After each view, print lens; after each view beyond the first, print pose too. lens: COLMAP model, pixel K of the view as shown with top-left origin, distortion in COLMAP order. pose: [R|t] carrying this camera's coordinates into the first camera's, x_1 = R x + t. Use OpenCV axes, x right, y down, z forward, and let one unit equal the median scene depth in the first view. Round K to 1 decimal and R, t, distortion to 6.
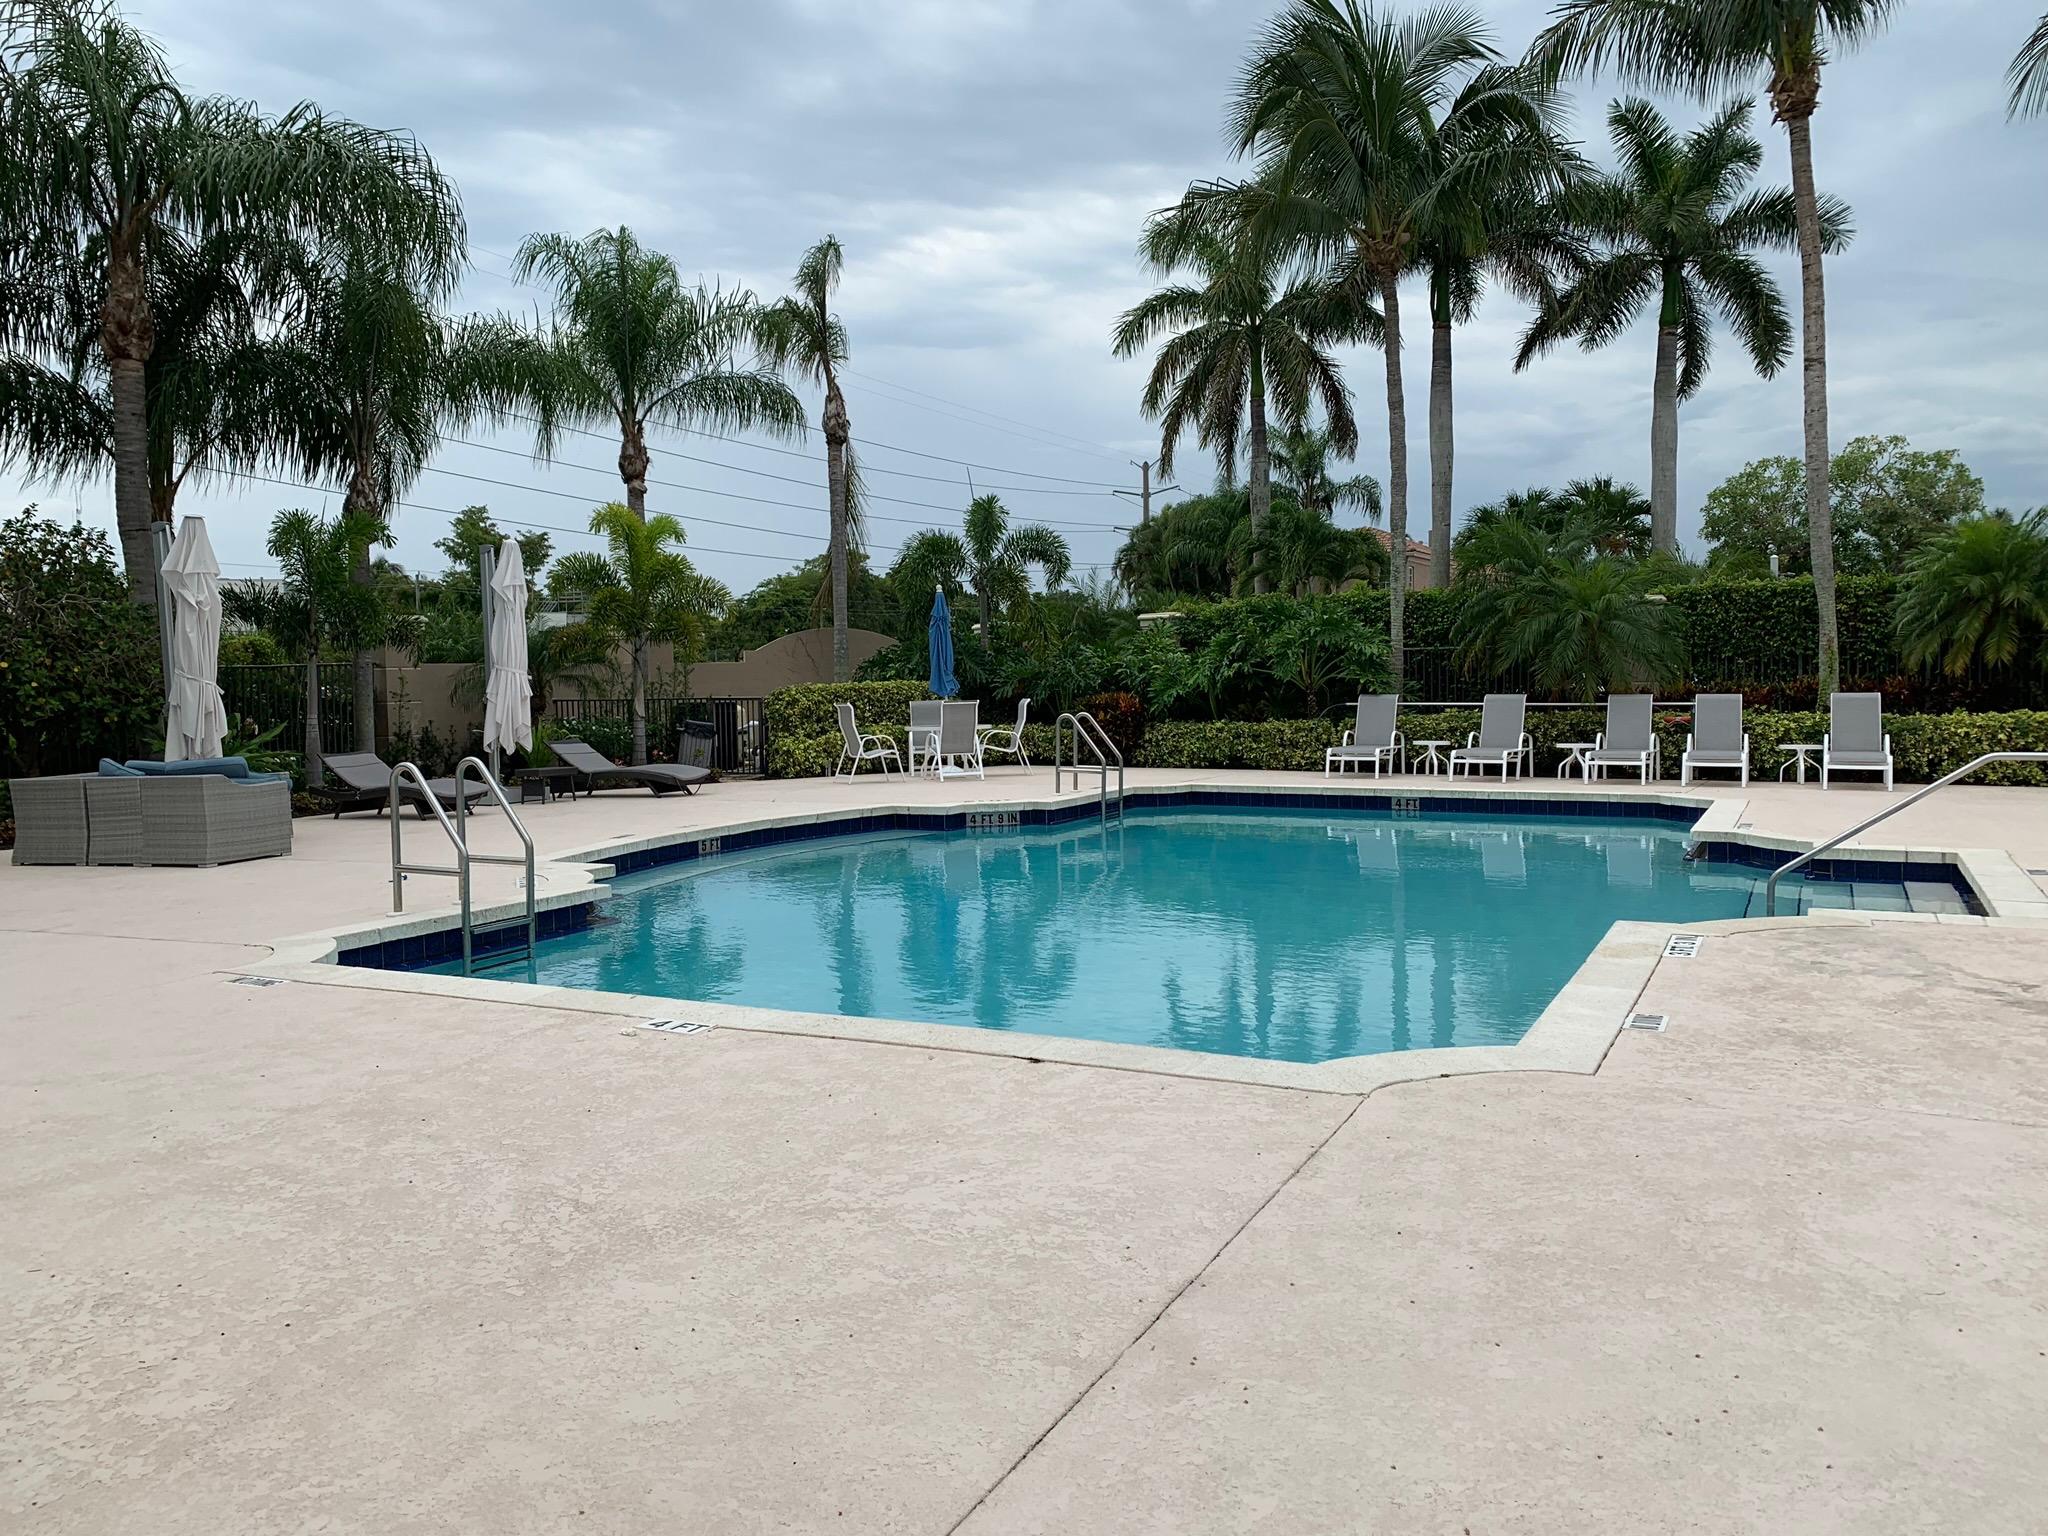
lens RADIAL K [[1539.1, 0, 1043.0], [0, 1539.1, 765.0], [0, 0, 1]] dist [0.014572, -0.013346]
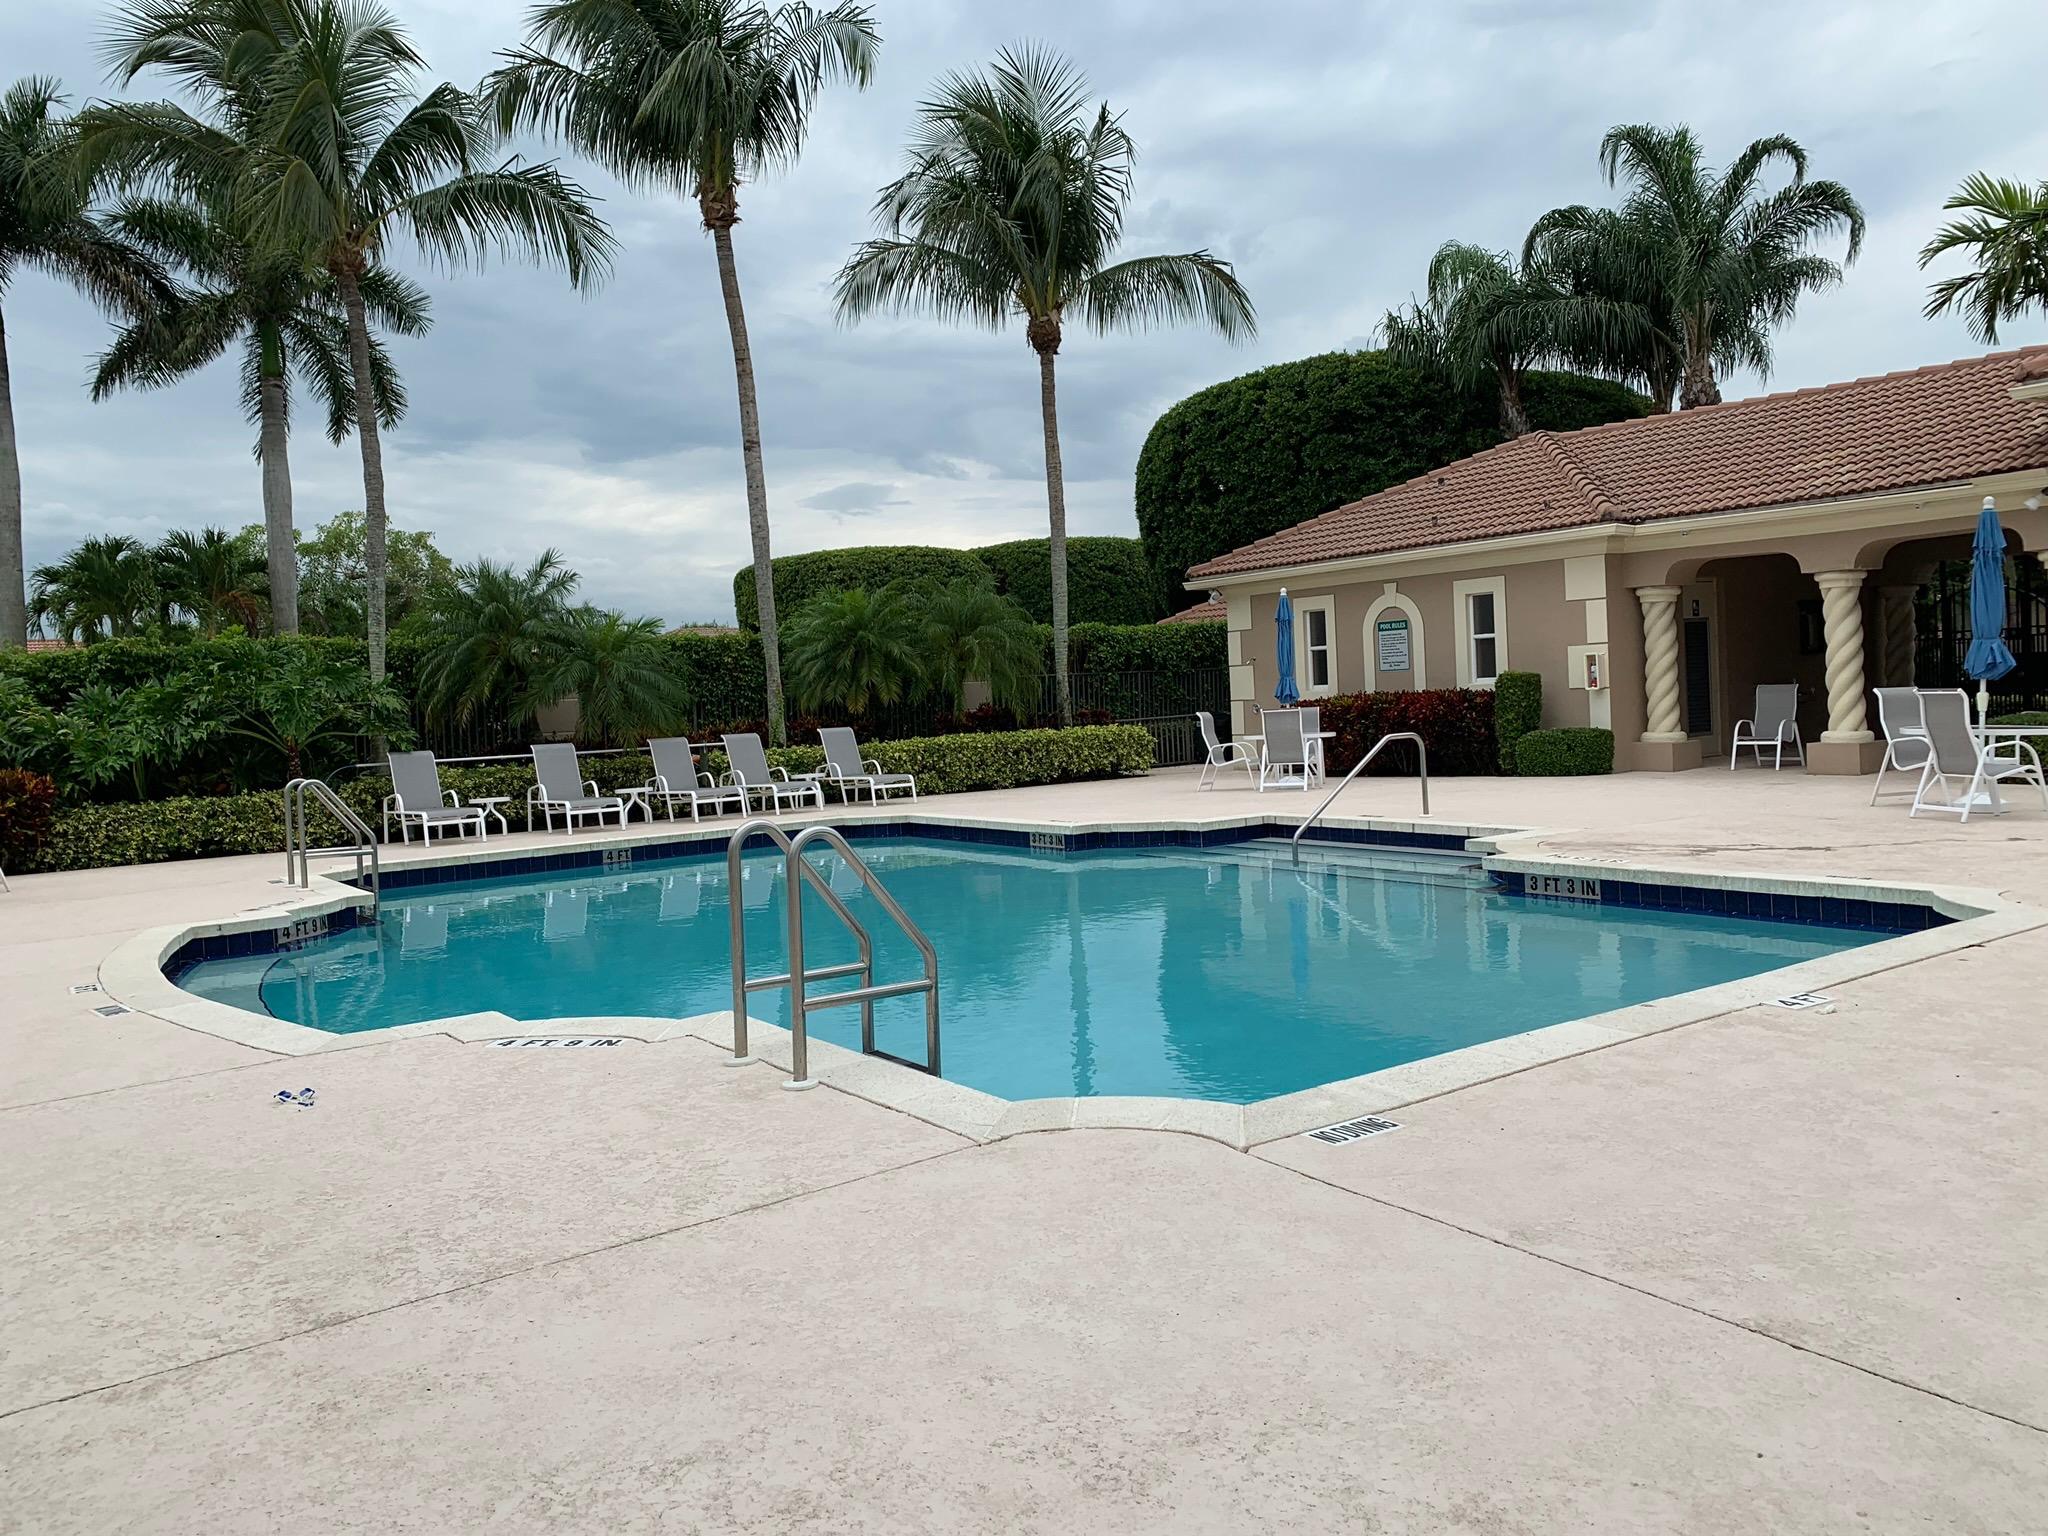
lens RADIAL K [[1539.1, 0, 1024.8], [0, 1539.1, 770.1], [0, 0, 1]] dist [0.014572, -0.013346]
pose [[0.472754, -0.052907, 0.879605, -0.392914], [0.096888, 0.995265, 0.007791, -0.007904], [-0.875852, 0.081540, 0.475641, 0.267023]]
